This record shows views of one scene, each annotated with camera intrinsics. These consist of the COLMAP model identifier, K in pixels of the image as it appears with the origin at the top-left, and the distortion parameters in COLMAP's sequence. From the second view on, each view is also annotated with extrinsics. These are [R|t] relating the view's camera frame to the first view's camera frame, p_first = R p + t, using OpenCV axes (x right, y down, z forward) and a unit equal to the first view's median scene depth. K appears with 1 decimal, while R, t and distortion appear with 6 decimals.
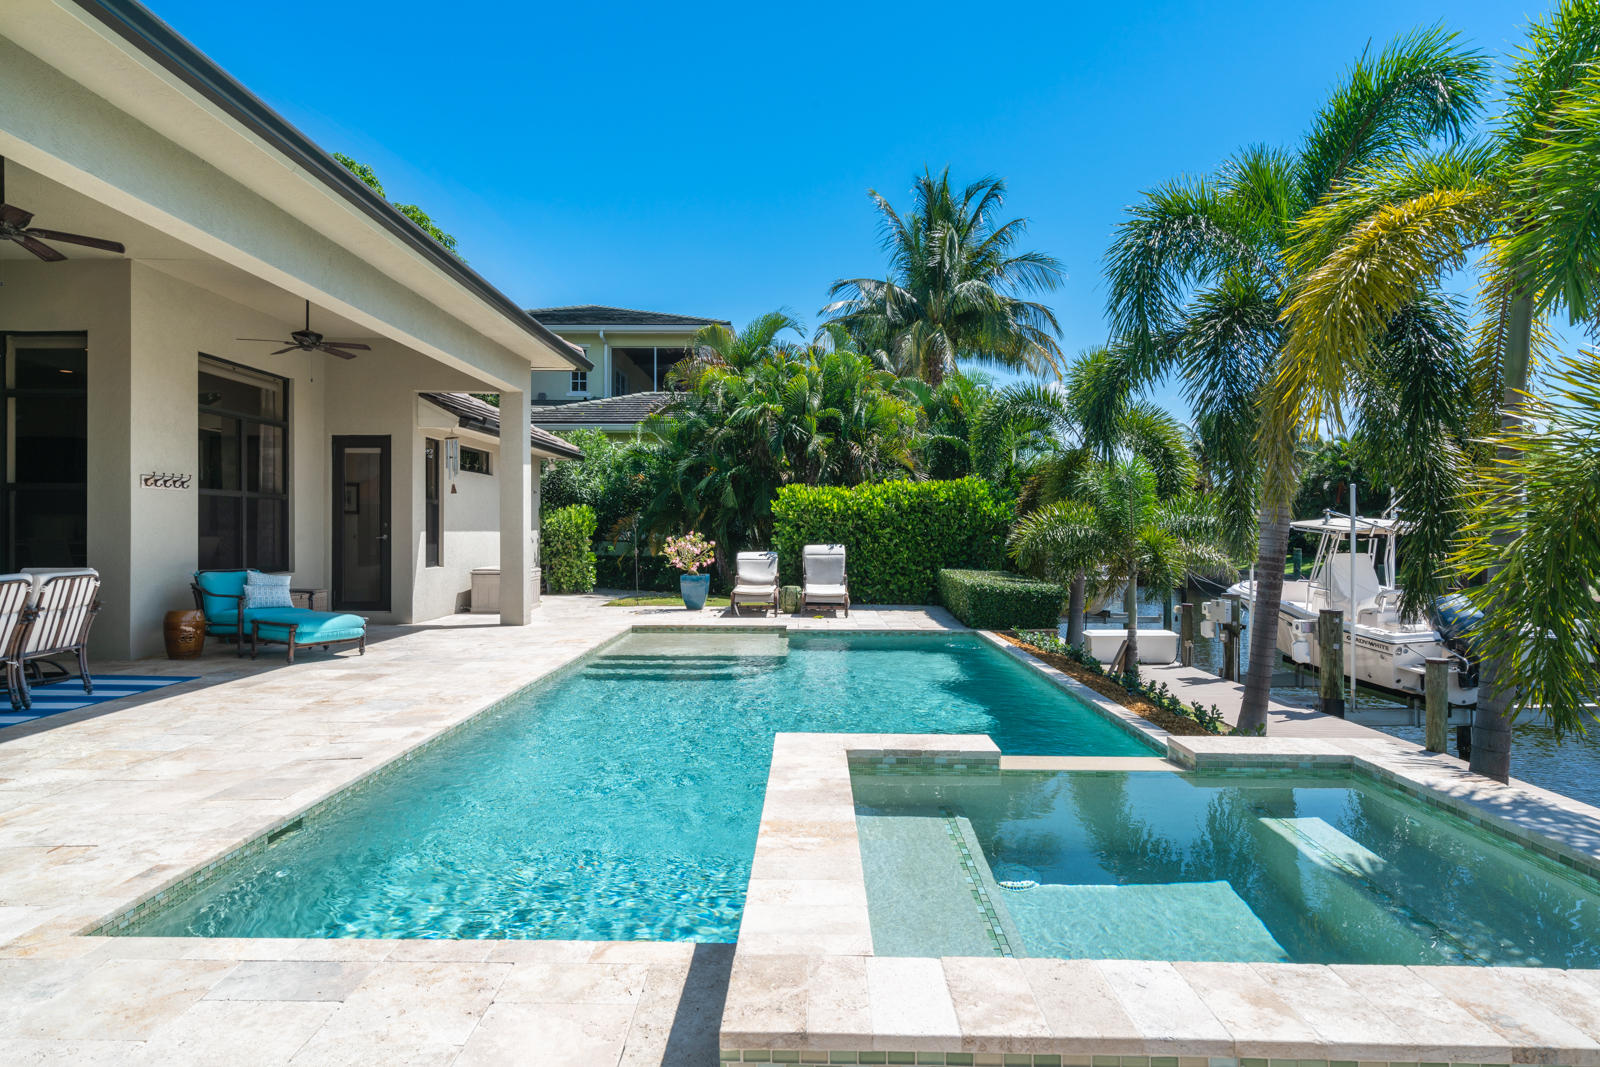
lens RADIAL K [[913.9, 0, 800.0], [0, 913.9, 533.5], [0, 0, 1]] dist [-0.019642, 0.024294]
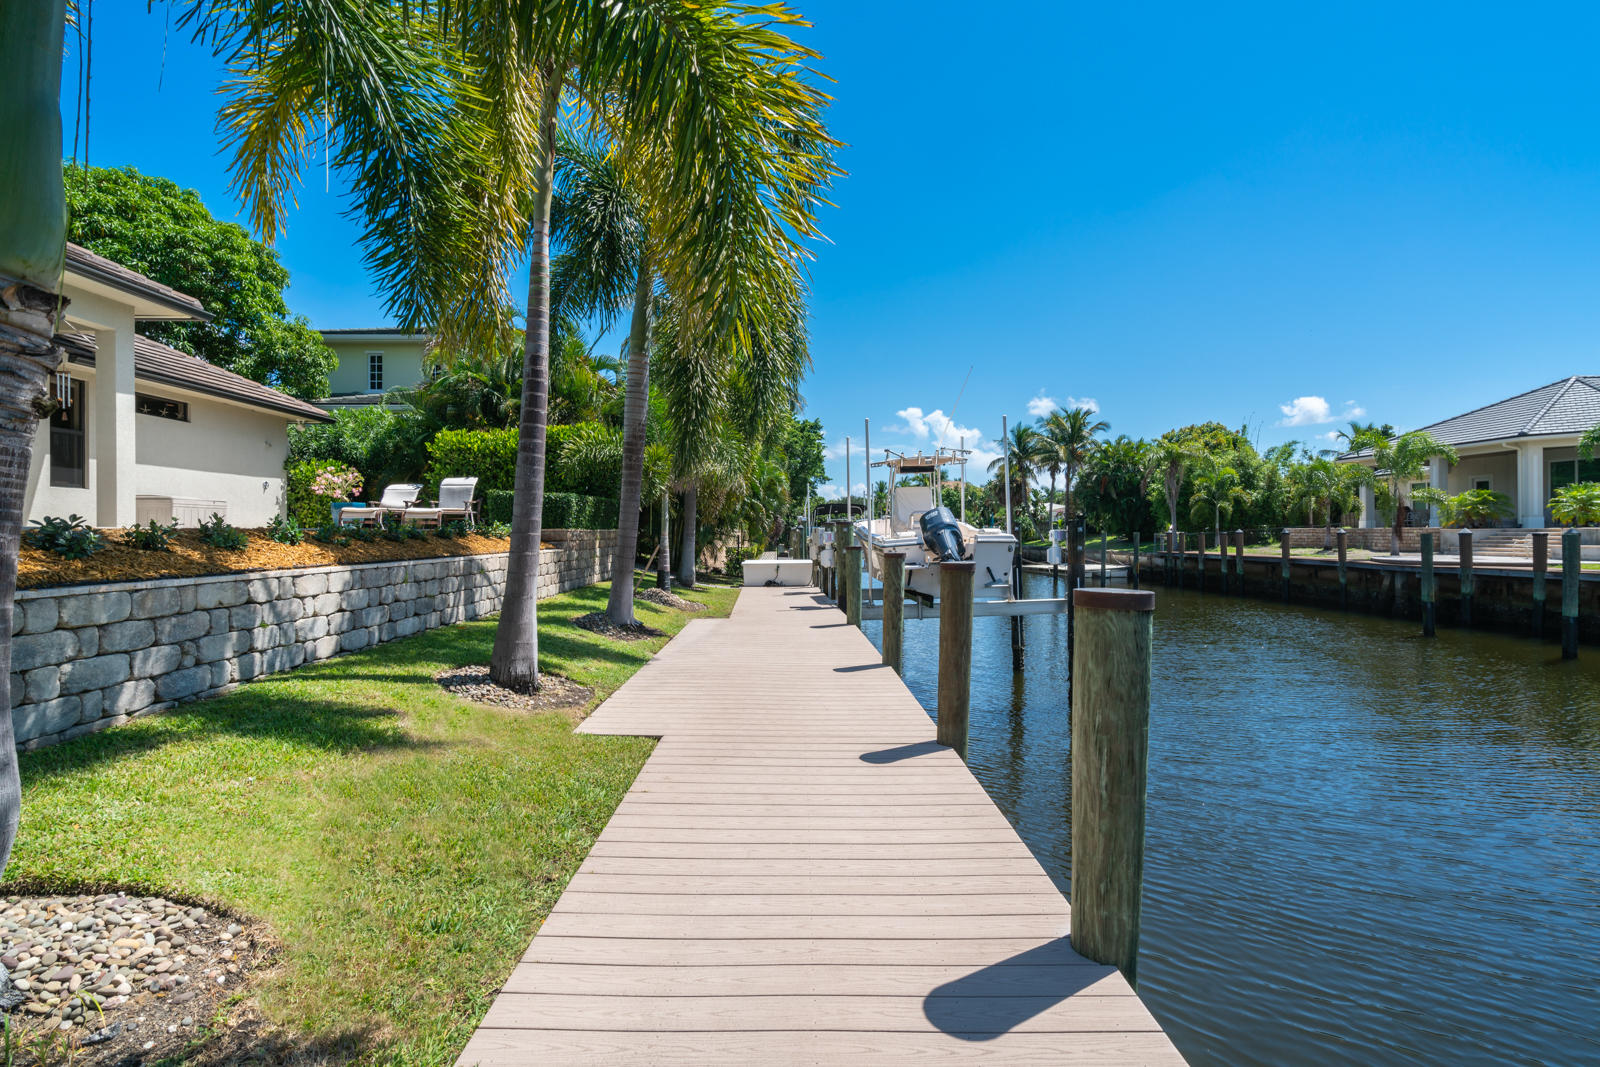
lens RADIAL K [[707.6, 0, 800.0], [0, 707.6, 533.5], [0, 0, 1]] dist [-0.013642, -0.000018]
pose [[0.999470, -0.003718, 0.032326, 0.457724], [0.003915, 0.999974, -0.006013, 0.096640], [-0.032303, 0.006137, 0.999459, 0.072484]]
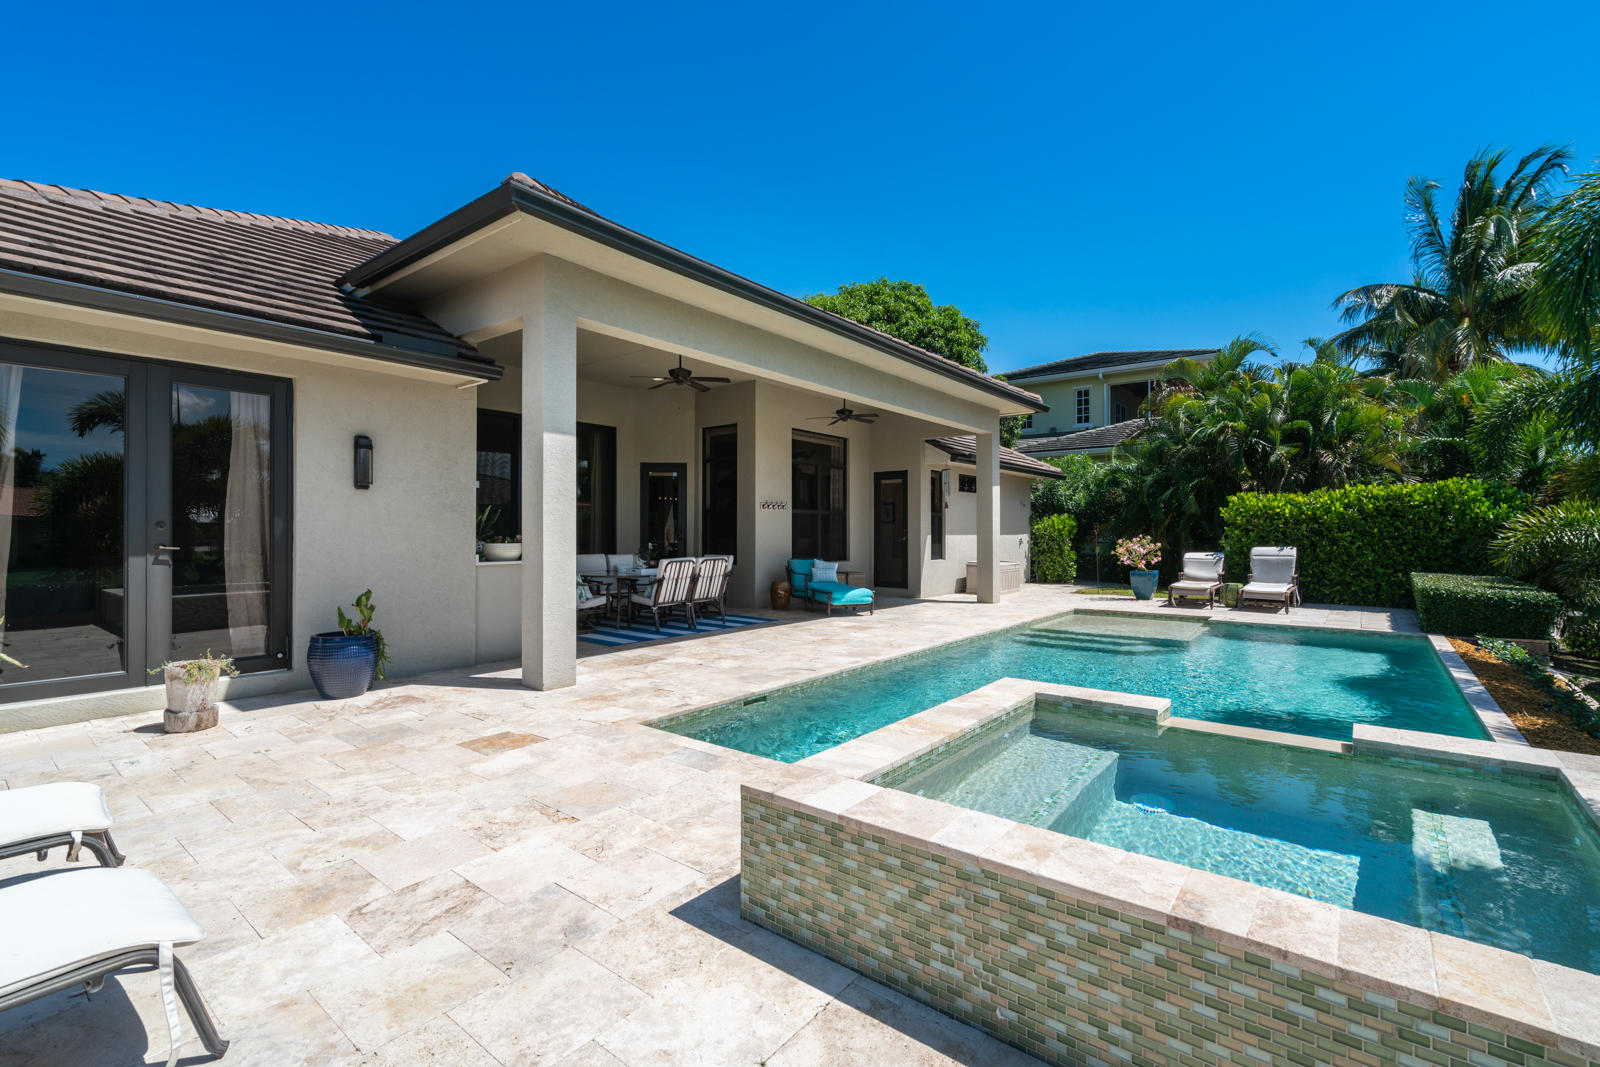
lens RADIAL K [[707.6, 0, 800.0], [0, 707.6, 533.5], [0, 0, 1]] dist [-0.013642, -0.000018]
pose [[0.792634, -0.001871, -0.609695, 0.094228], [-0.000759, 0.999991, -0.004055, 0.000098], [0.609697, 0.003677, 0.792626, -0.015363]]
